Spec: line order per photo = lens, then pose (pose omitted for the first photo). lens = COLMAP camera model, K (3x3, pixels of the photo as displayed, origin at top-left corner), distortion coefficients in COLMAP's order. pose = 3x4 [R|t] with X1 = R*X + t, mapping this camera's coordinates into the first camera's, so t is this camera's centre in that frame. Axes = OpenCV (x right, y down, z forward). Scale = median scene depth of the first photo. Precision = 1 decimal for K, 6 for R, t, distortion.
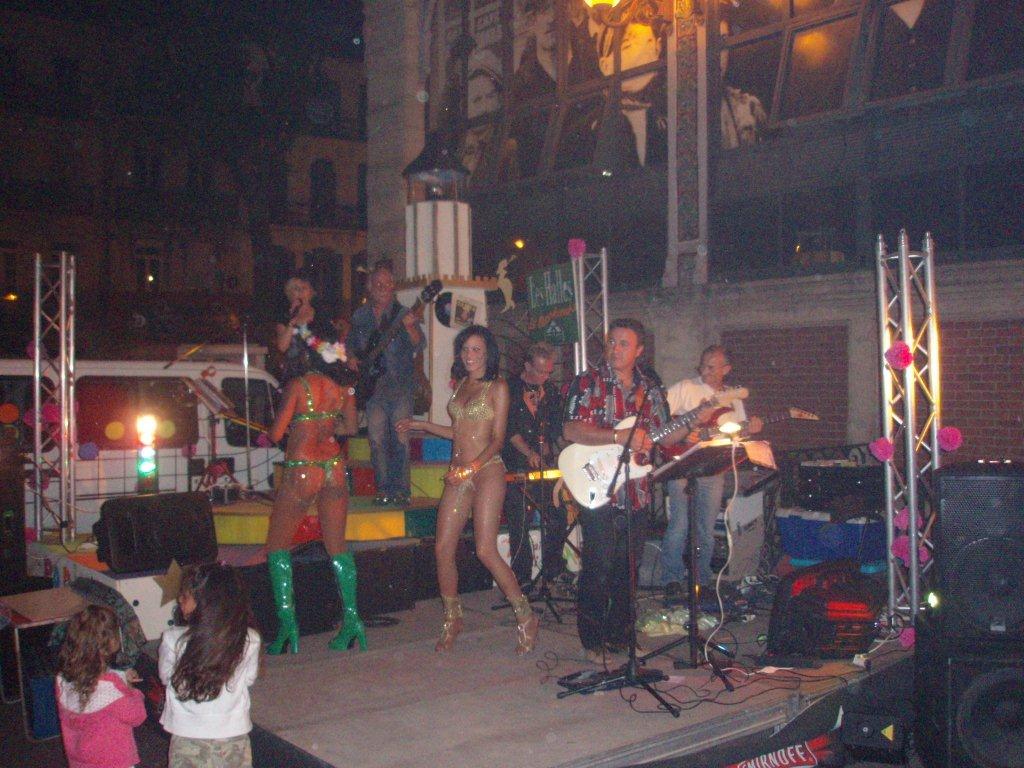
lens RADIAL K [[1064.0, 0, 517.2], [0, 1064.0, 385.0], [0, 0, 1]] dist [-0.105764, 0.000000]
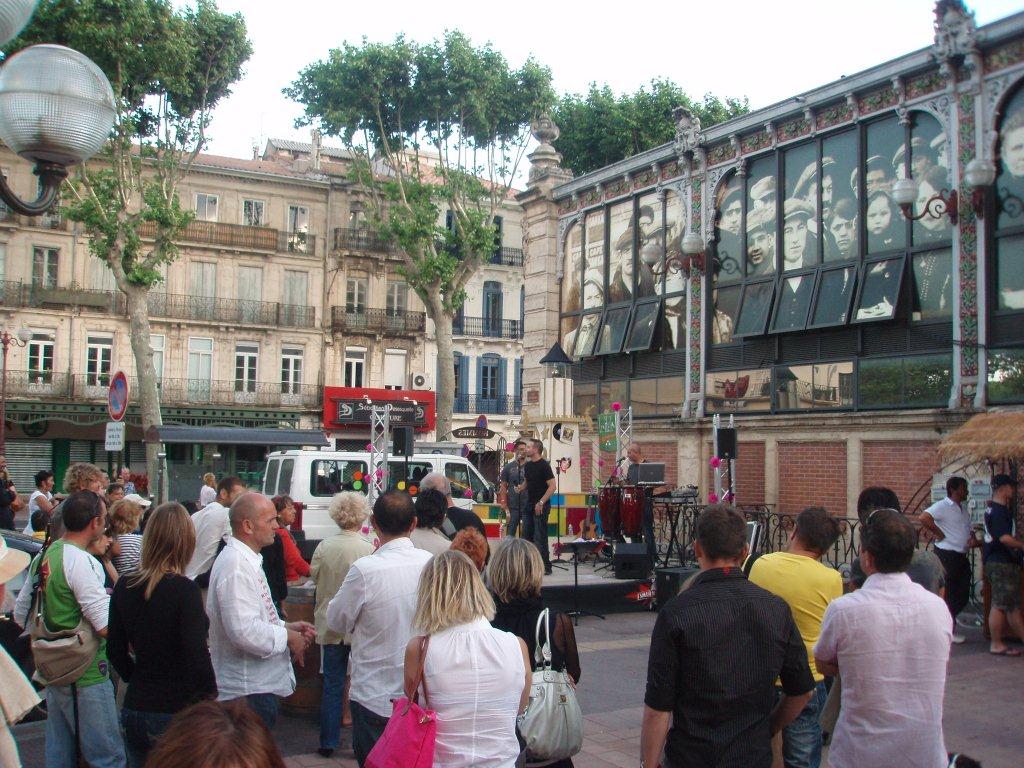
lens RADIAL K [[1064.0, 0, 500.5], [0, 1064.0, 386.5], [0, 0, 1]] dist [-0.105764, 0.000000]
pose [[0.985940, 0.012095, -0.166664, 0.152948], [-0.024506, 0.997059, -0.072612, -0.007148], [0.165296, 0.075675, 0.983337, -0.969077]]
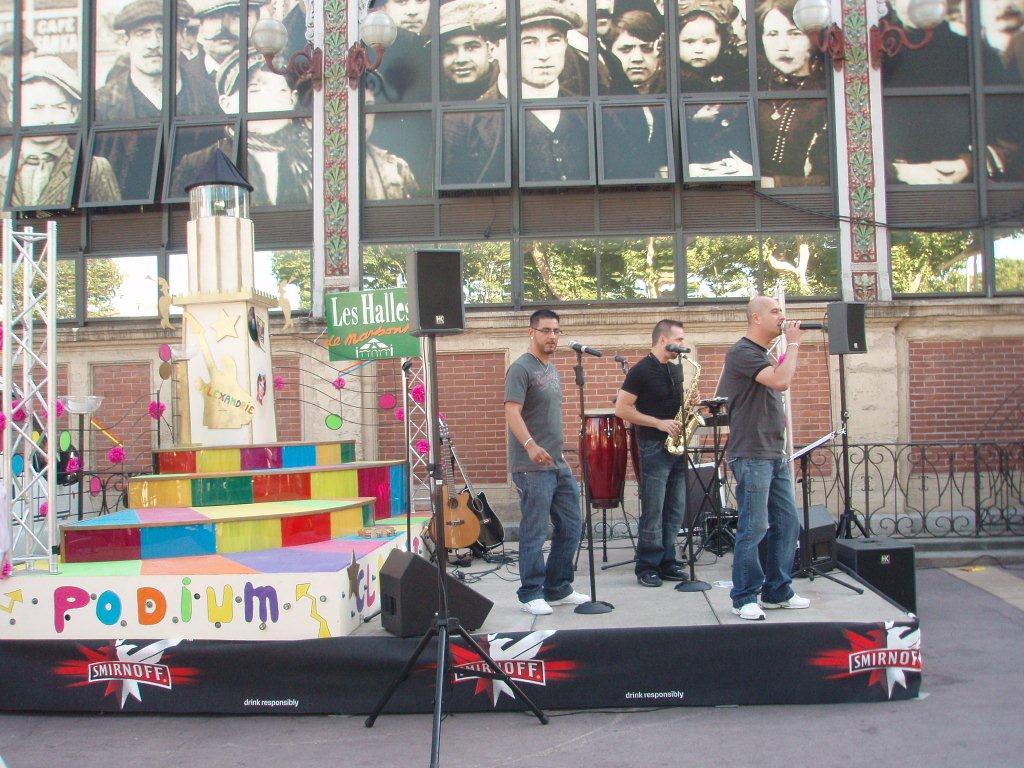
lens RADIAL K [[1064.0, 0, 496.5], [0, 1064.0, 398.8], [0, 0, 1]] dist [-0.105764, 0.000000]
pose [[0.685774, 0.003963, 0.727804, -0.613117], [0.025008, 0.999266, -0.029005, 0.034591], [-0.727385, 0.038092, 0.685172, 0.126340]]
